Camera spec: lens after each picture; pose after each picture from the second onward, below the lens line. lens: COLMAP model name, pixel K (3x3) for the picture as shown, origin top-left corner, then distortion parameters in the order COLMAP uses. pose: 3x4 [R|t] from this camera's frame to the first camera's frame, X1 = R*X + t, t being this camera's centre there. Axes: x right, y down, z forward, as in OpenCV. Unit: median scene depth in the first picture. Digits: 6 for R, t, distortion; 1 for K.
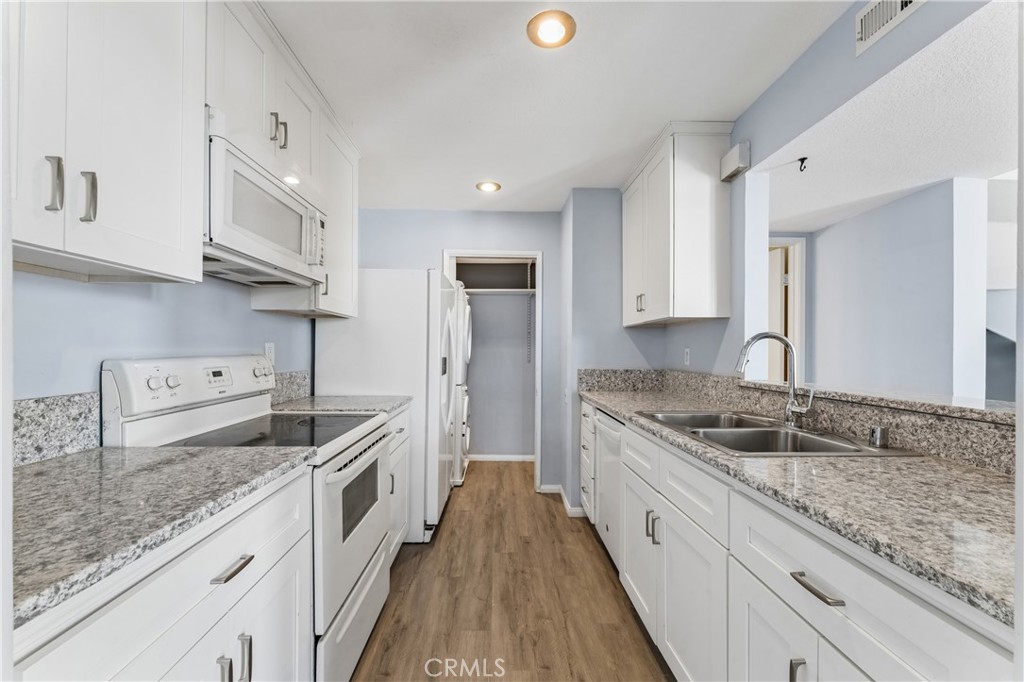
lens RADIAL K [[409.5, 0, 511.4], [0, 409.5, 345.3], [0, 0, 1]] dist [0.001215, 0.000830]
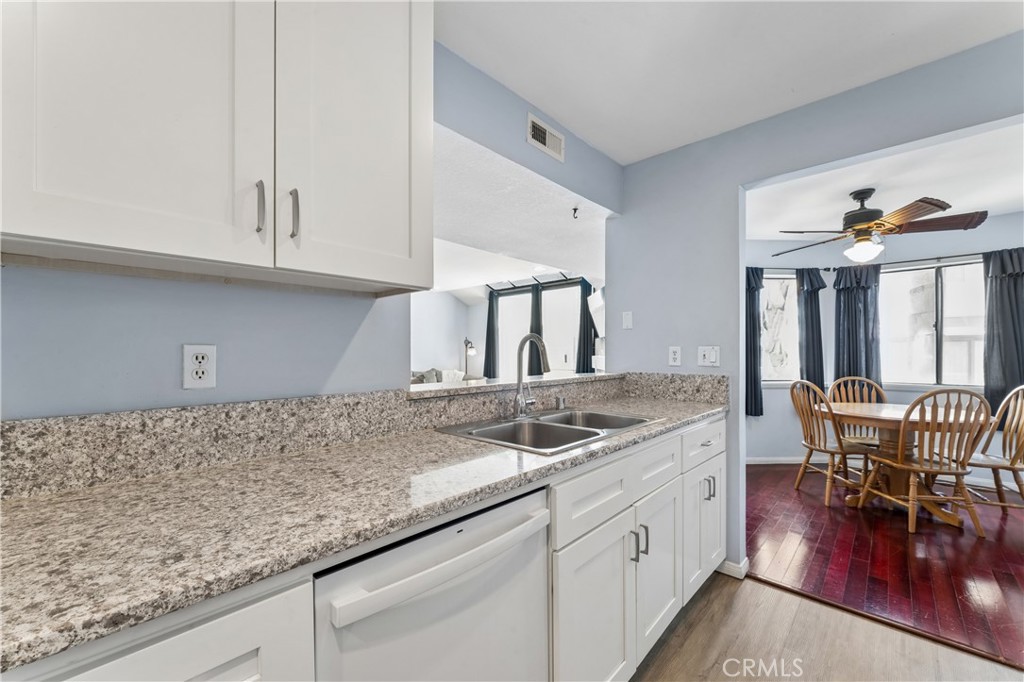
lens RADIAL K [[409.5, 0, 510.5], [0, 409.5, 347.6], [0, 0, 1]] dist [0.001215, 0.000830]
pose [[-0.701468, 0.008786, 0.712646, -0.068338], [-0.005142, 0.999836, -0.017387, 0.018760], [-0.712682, -0.015861, -0.701308, 1.286006]]
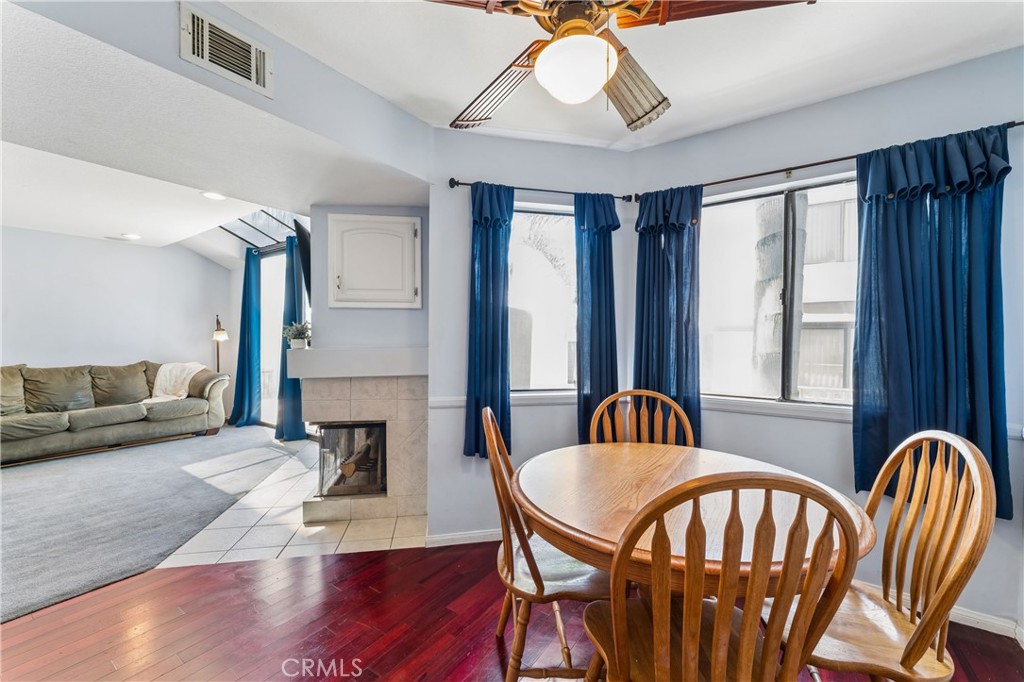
lens RADIAL K [[409.5, 0, 512.4], [0, 409.5, 341.7], [0, 0, 1]] dist [0.001215, 0.000830]
pose [[-0.800783, -0.009702, 0.598875, -0.088182], [-0.011906, 0.999929, 0.000279, 0.015292], [-0.598836, -0.006907, -0.800842, 1.006035]]
